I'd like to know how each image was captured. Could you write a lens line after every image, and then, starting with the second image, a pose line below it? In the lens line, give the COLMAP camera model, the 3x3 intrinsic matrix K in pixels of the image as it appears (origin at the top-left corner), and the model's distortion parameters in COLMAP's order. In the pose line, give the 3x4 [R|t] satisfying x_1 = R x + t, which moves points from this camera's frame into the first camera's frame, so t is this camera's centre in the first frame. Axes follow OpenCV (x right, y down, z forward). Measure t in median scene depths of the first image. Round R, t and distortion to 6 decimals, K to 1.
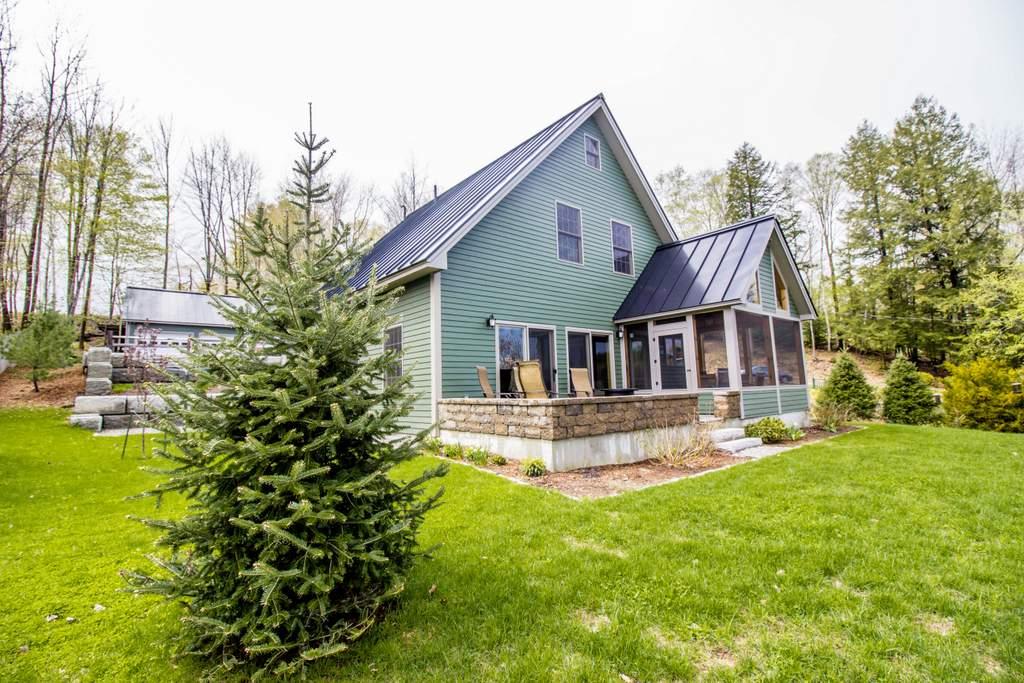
lens RADIAL K [[462.3, 0, 512.6], [0, 462.3, 341.5], [0, 0, 1]] dist [-0.001661, -0.000195]
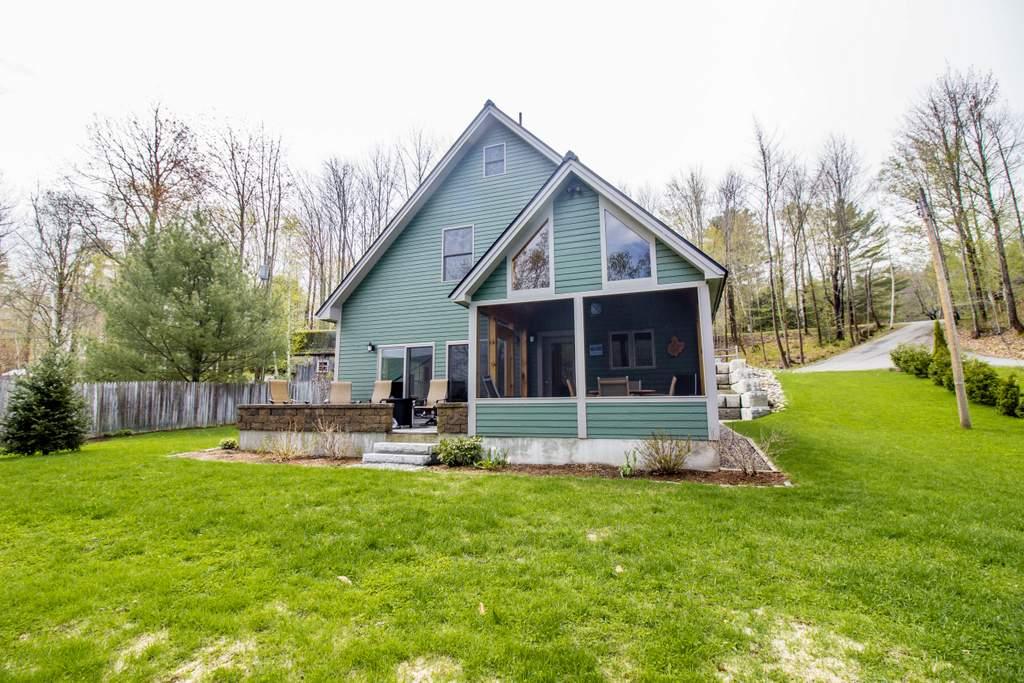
lens RADIAL K [[462.3, 0, 512.8], [0, 462.3, 341.4], [0, 0, 1]] dist [-0.001661, -0.000195]
pose [[0.501191, -0.087205, -0.860931, 1.133322], [0.089063, 0.994824, -0.048919, 0.036797], [0.860741, -0.052160, 0.506364, 0.565285]]
